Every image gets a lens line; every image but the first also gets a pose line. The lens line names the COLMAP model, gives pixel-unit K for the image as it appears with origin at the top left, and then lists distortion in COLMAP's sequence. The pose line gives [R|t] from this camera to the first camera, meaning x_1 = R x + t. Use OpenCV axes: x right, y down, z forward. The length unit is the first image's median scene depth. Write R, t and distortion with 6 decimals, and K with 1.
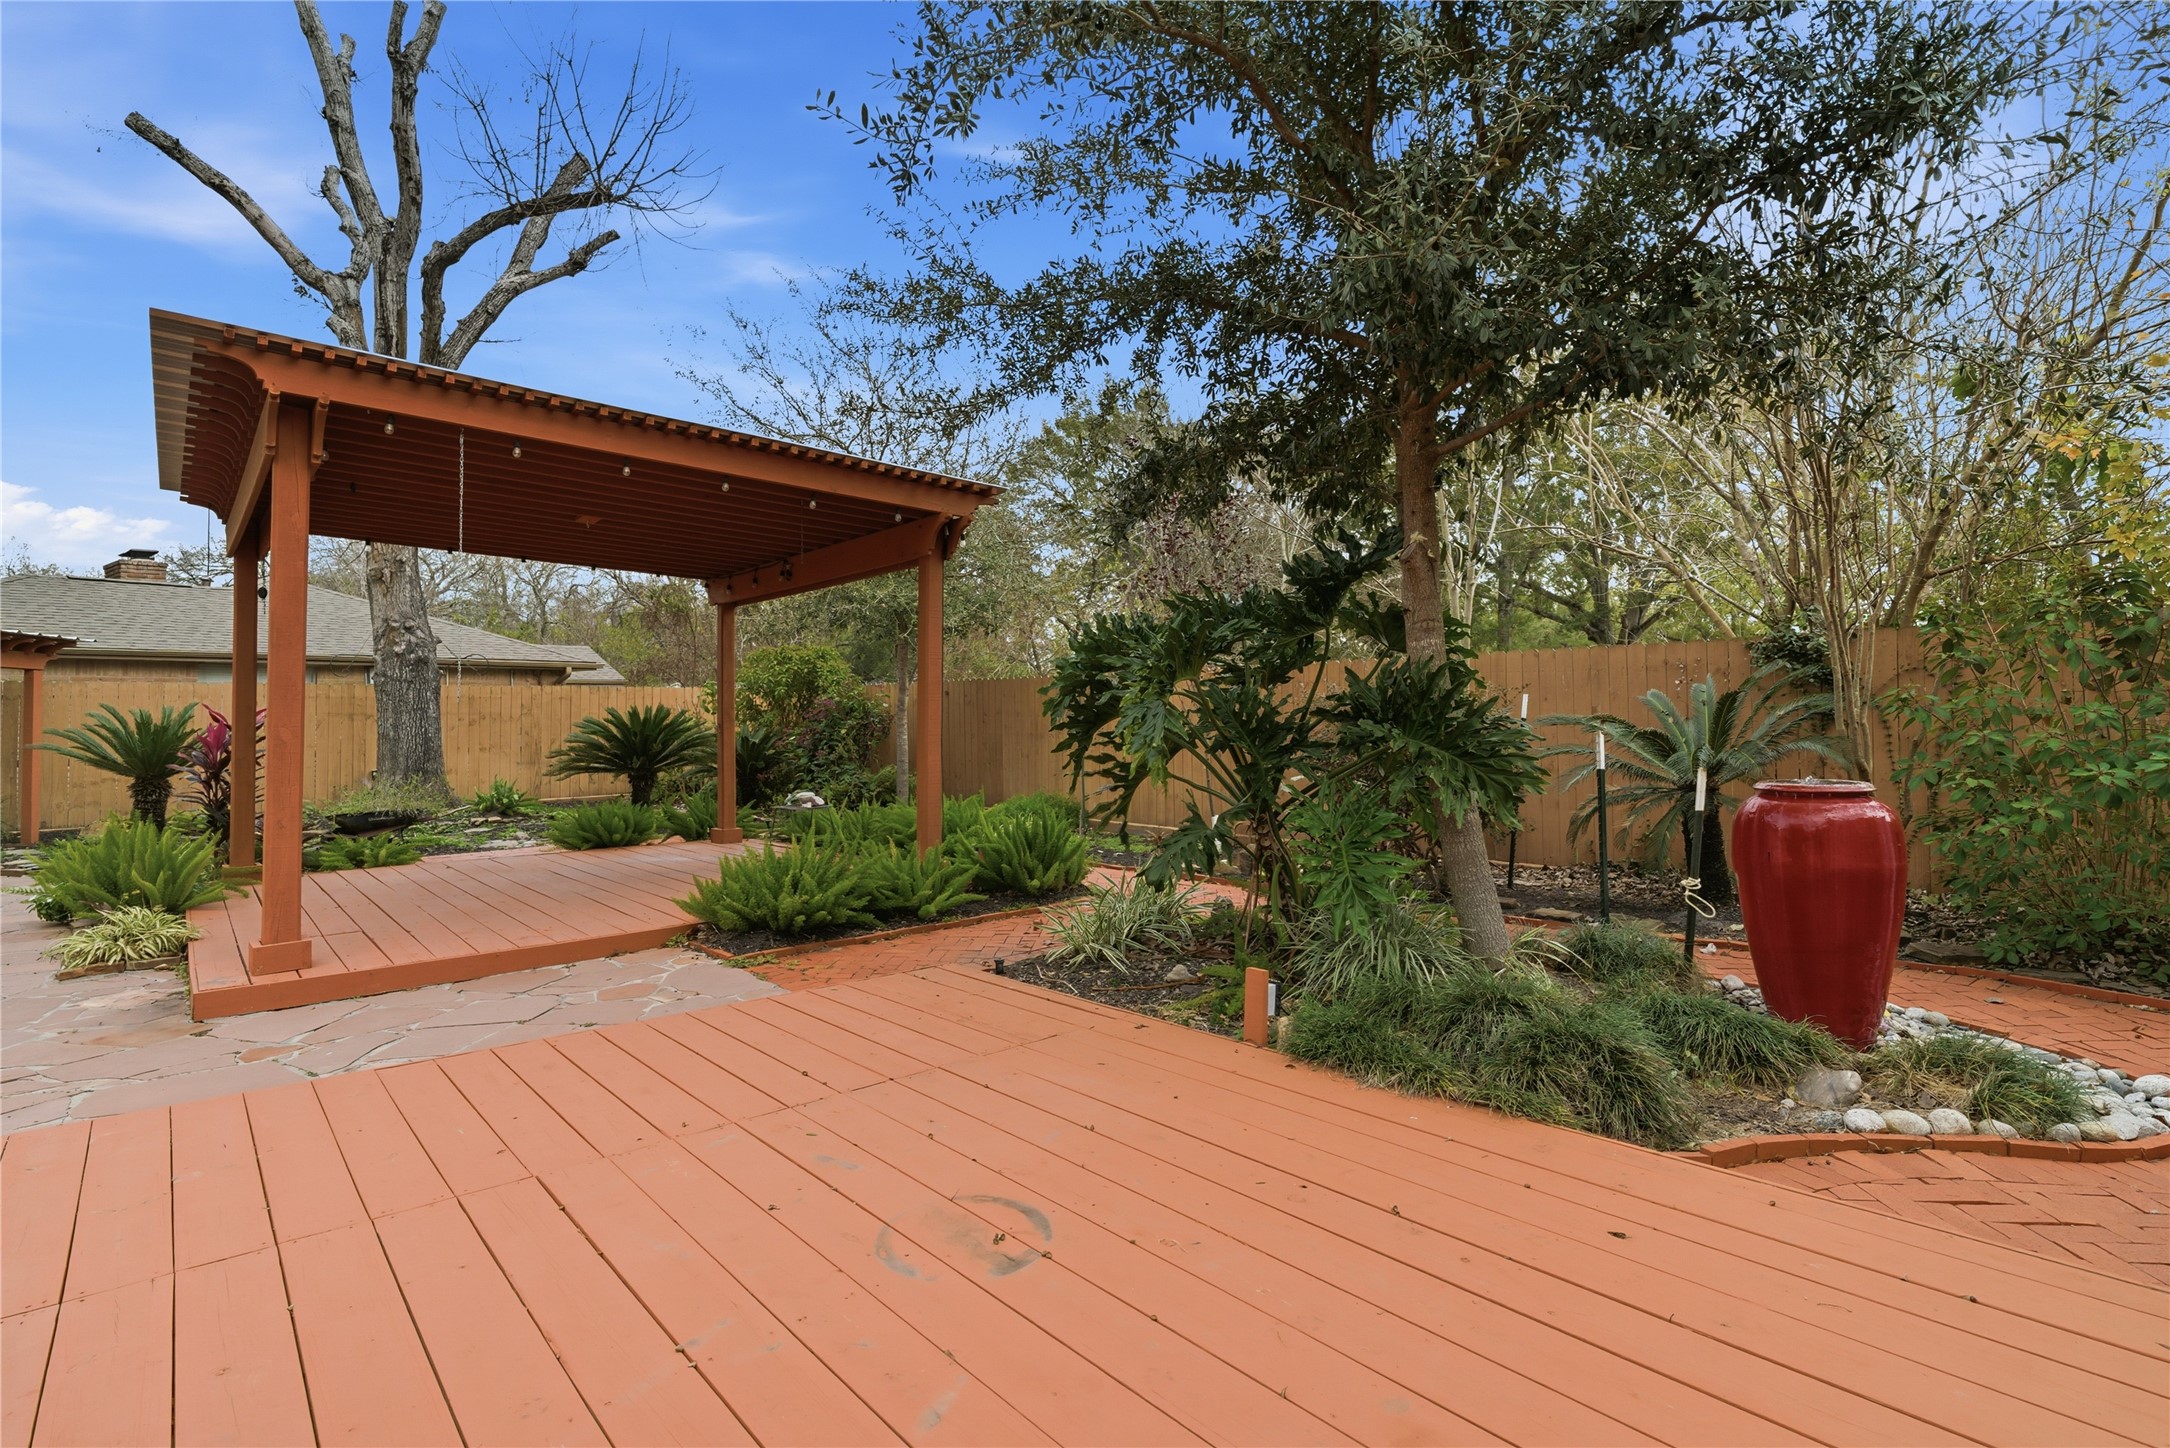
lens RADIAL K [[1031.4, 0, 1074.8], [0, 1031.4, 714.0], [0, 0, 1]] dist [-0.001070, -0.000036]
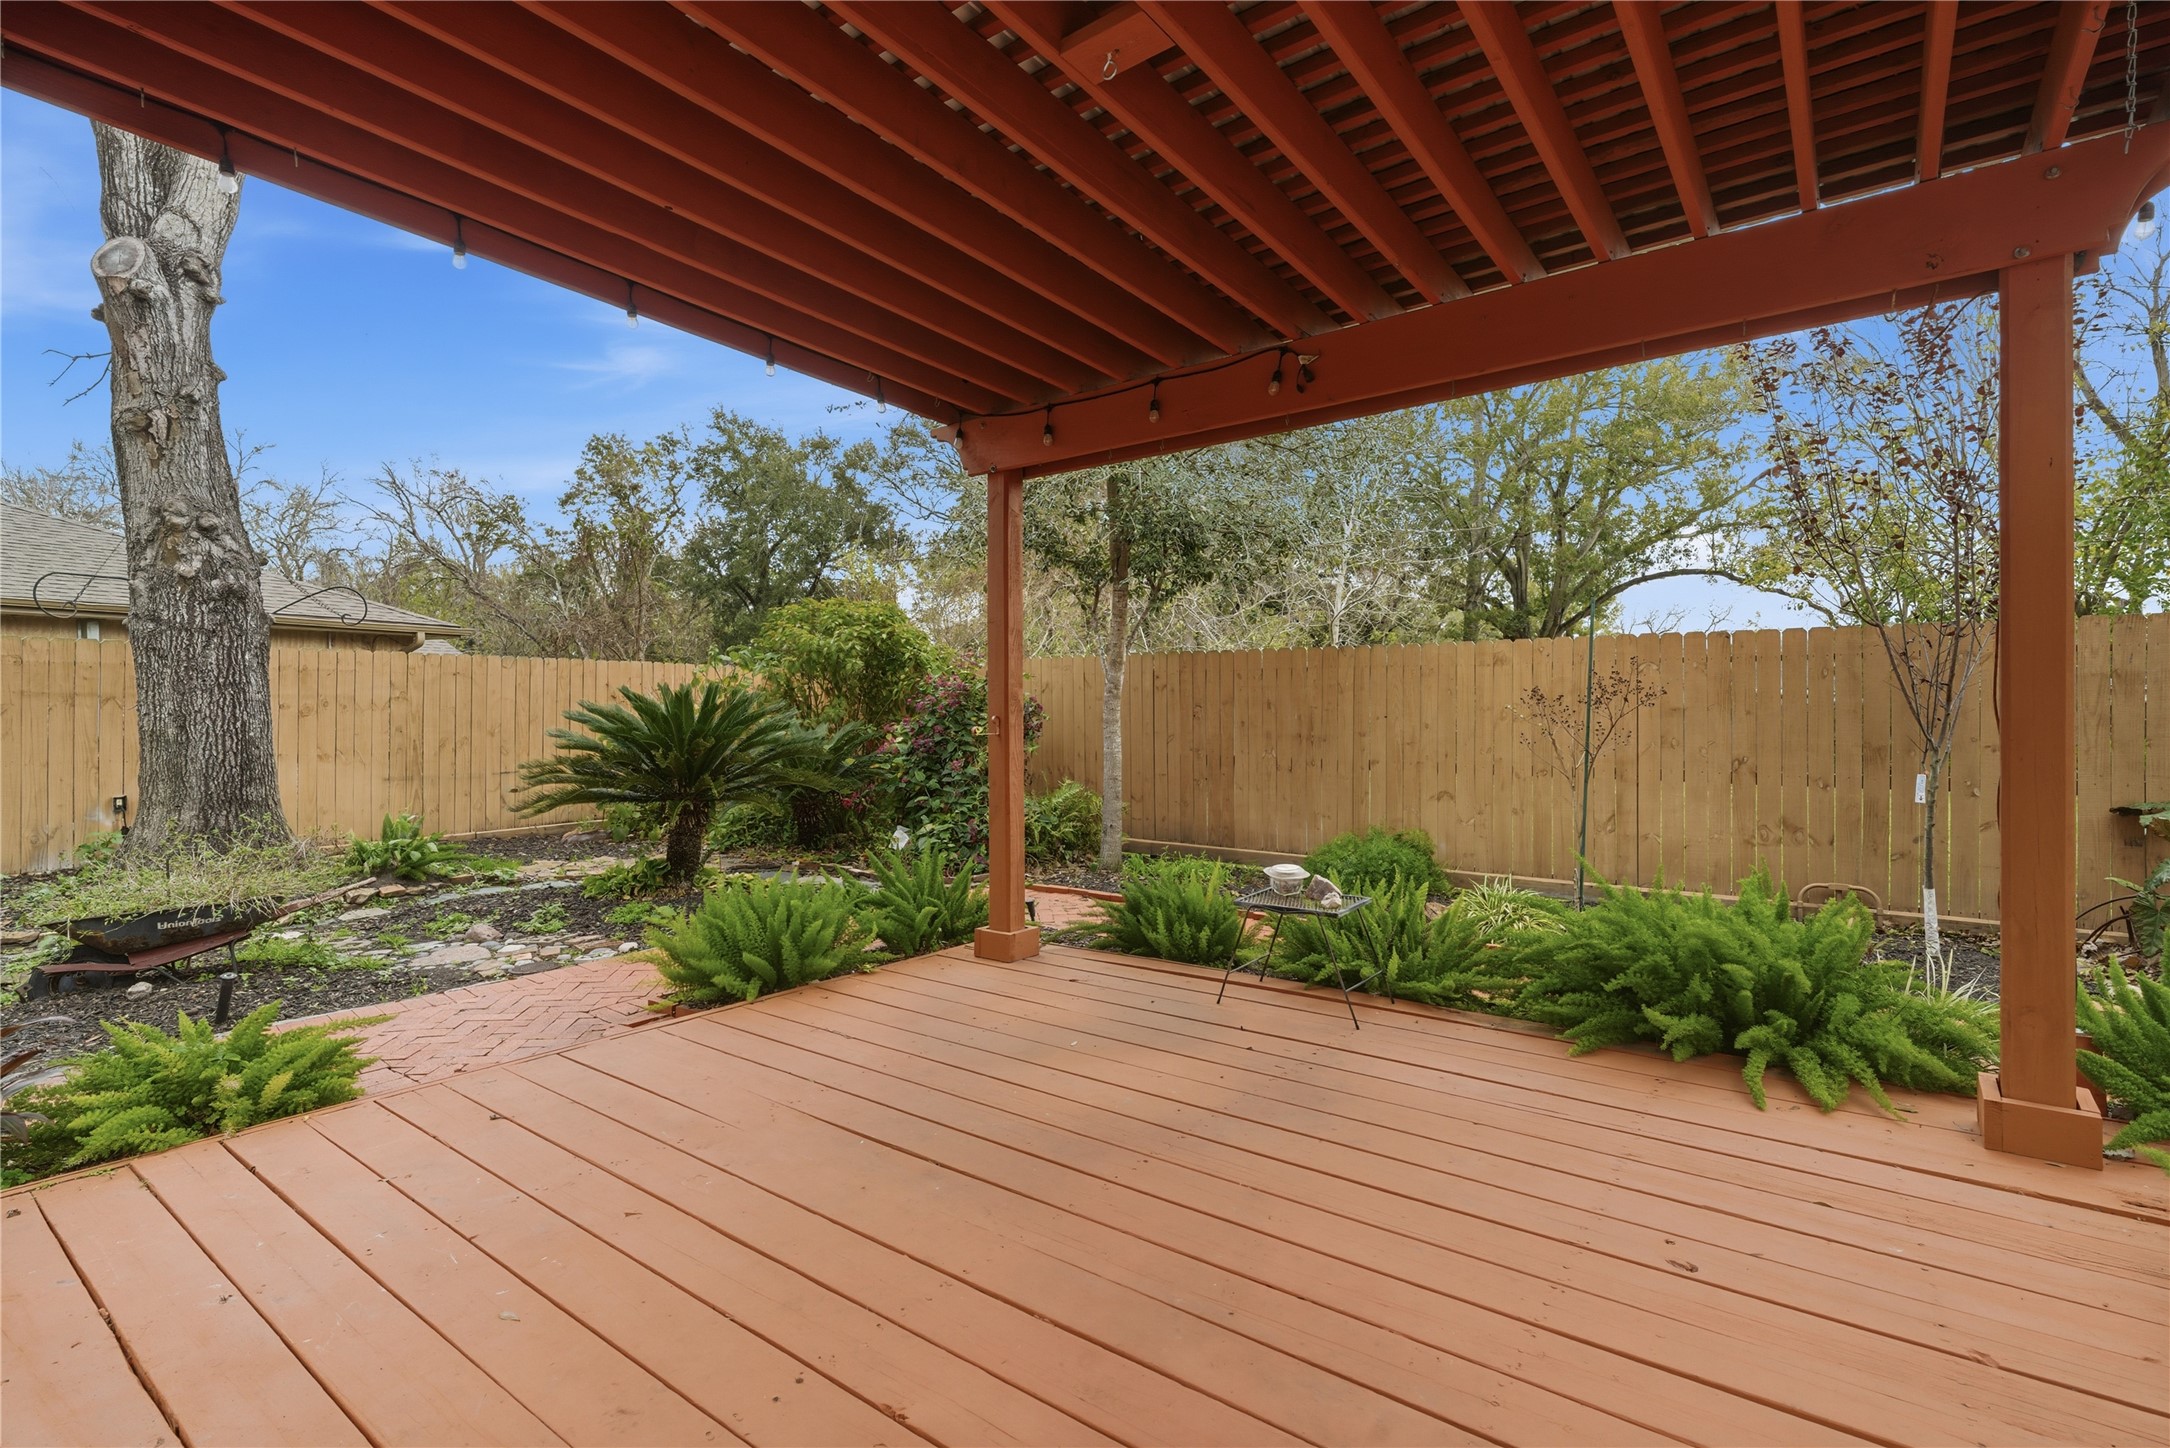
lens RADIAL K [[1031.4, 0, 1089.7], [0, 1031.4, 732.6], [0, 0, 1]] dist [-0.001070, -0.000036]
pose [[0.981266, 0.003058, 0.192635, -0.304167], [-0.007172, 0.999761, 0.020664, 0.005603], [-0.192526, -0.021658, 0.981053, 0.394812]]
